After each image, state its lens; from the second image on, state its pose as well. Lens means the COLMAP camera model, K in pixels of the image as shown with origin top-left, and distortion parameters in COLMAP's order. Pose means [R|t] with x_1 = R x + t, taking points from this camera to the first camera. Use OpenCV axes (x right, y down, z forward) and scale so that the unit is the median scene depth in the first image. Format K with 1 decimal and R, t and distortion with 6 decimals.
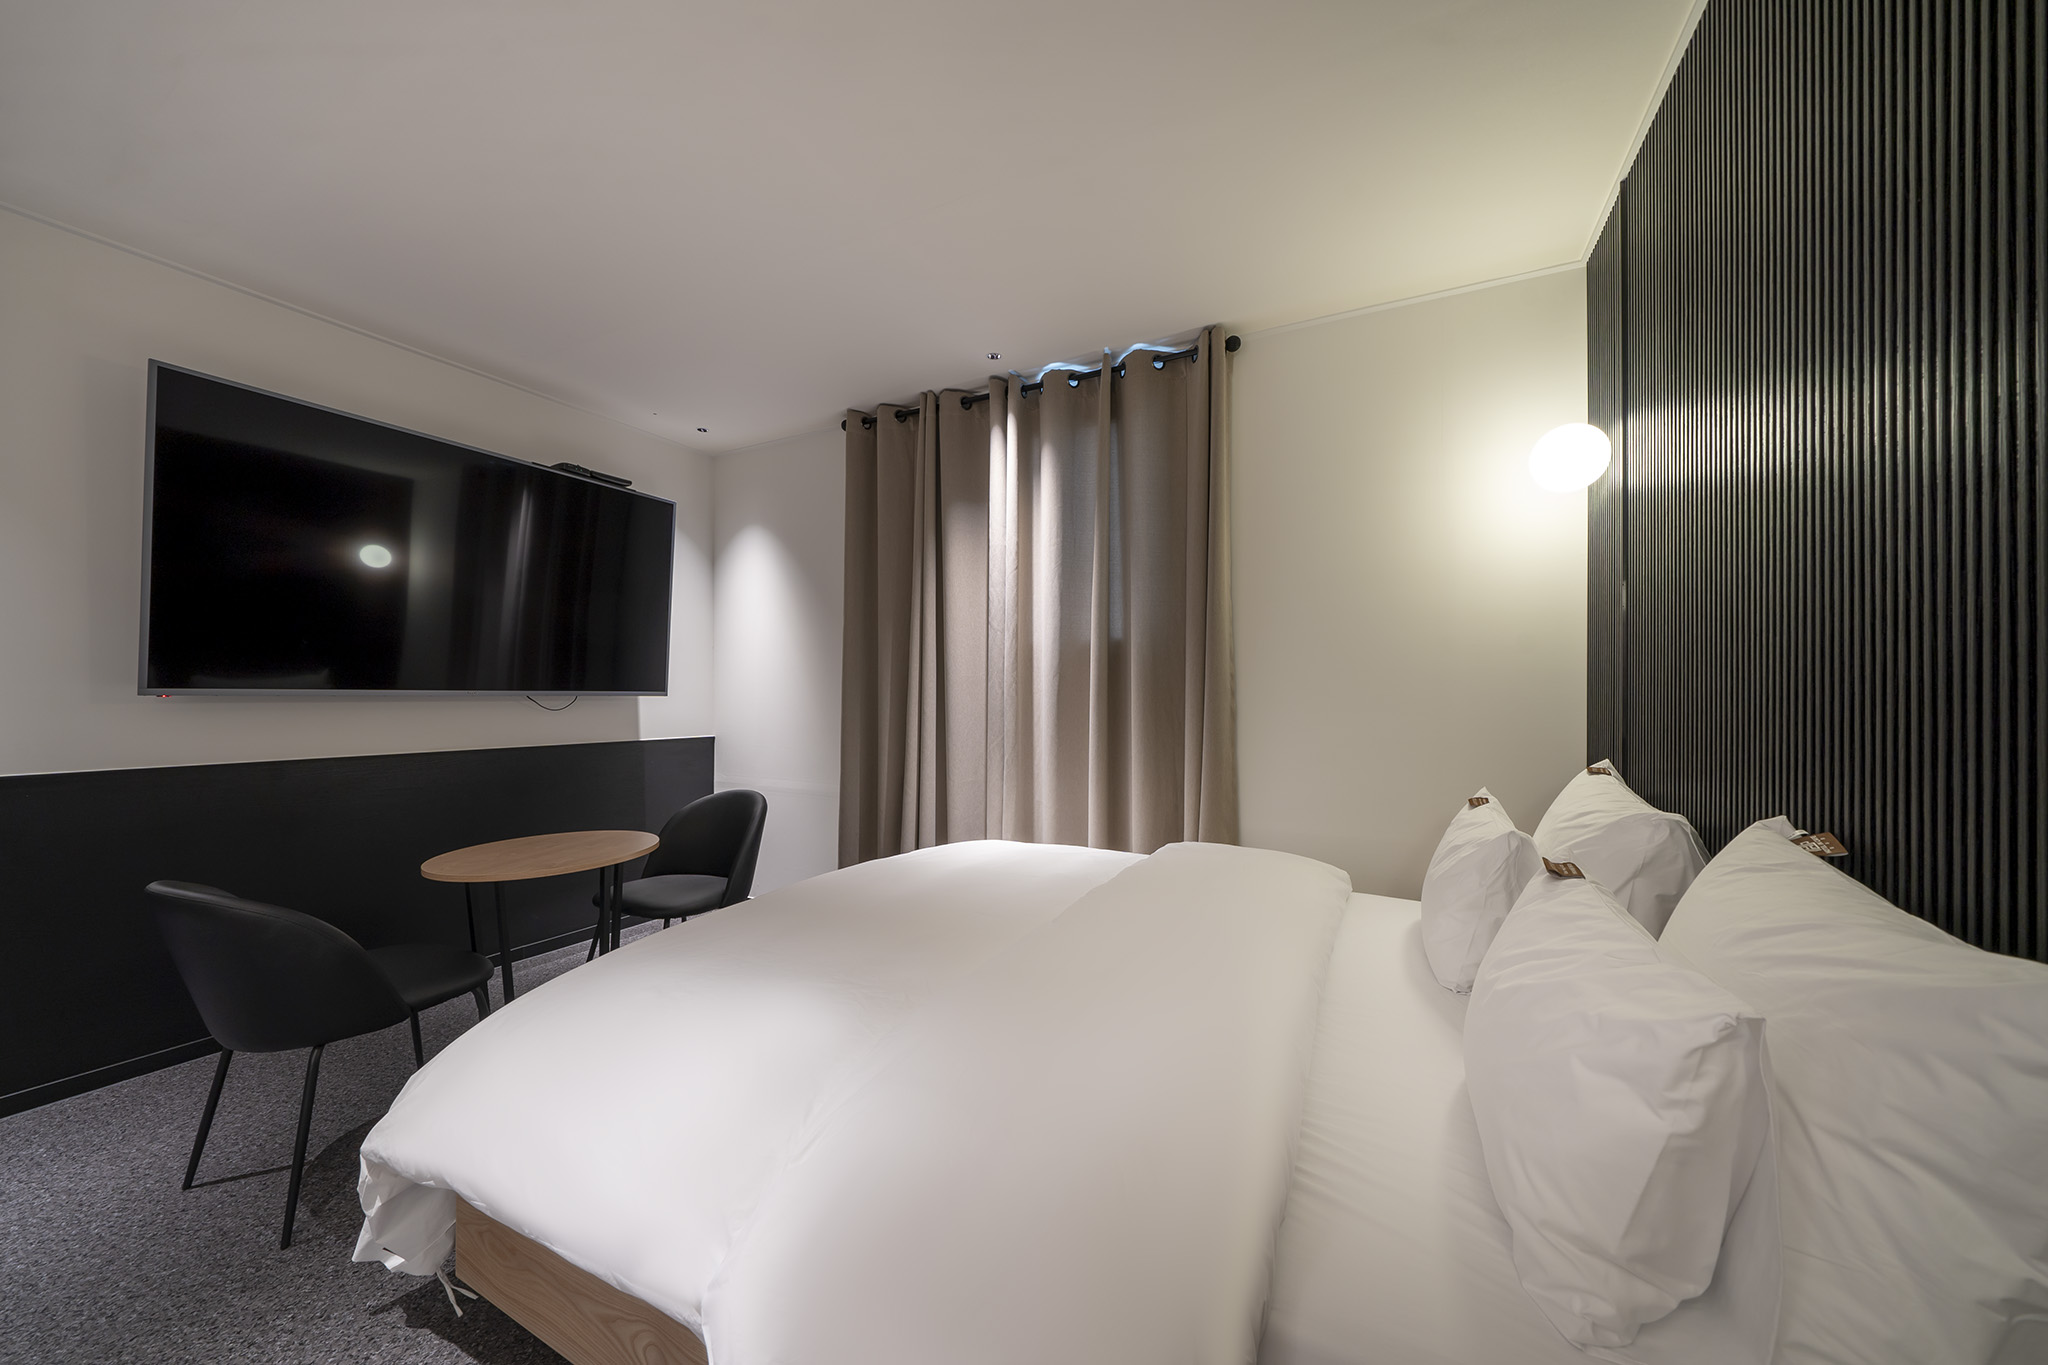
lens RADIAL K [[707.7, 0, 1021.2], [0, 707.7, 689.8], [0, 0, 1]] dist [-0.000917, -0.000010]
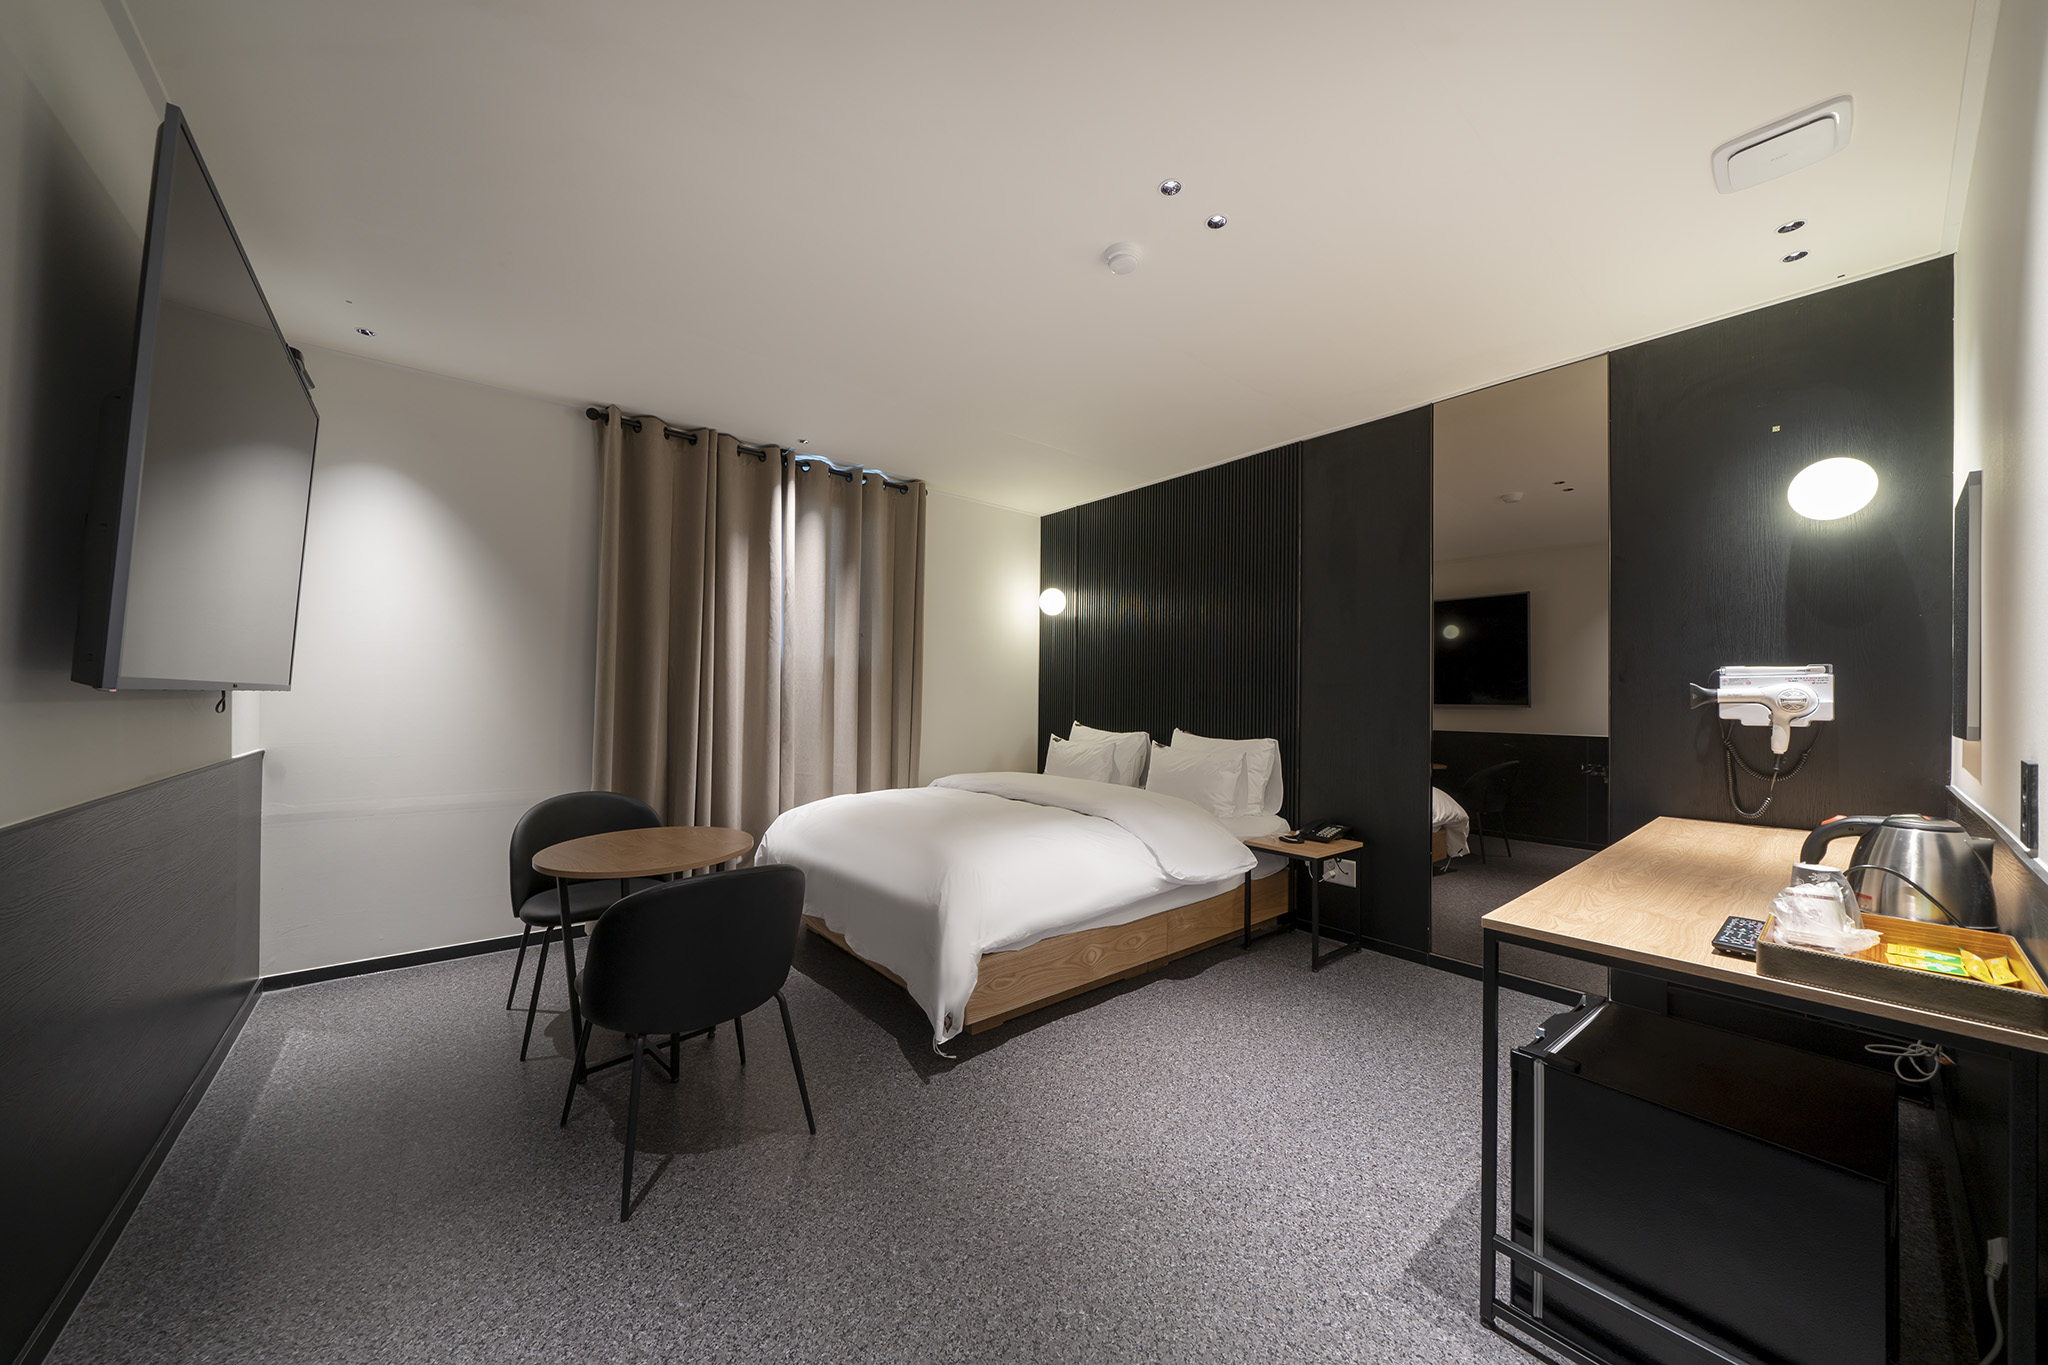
lens RADIAL K [[707.7, 0, 1021.2], [0, 707.7, 689.8], [0, 0, 1]] dist [-0.000917, -0.000010]
pose [[0.381138, 0.009476, 0.924470, -1.152622], [-0.018292, 0.999829, -0.002707, -0.004367], [-0.924337, -0.015879, 0.381246, 0.103257]]
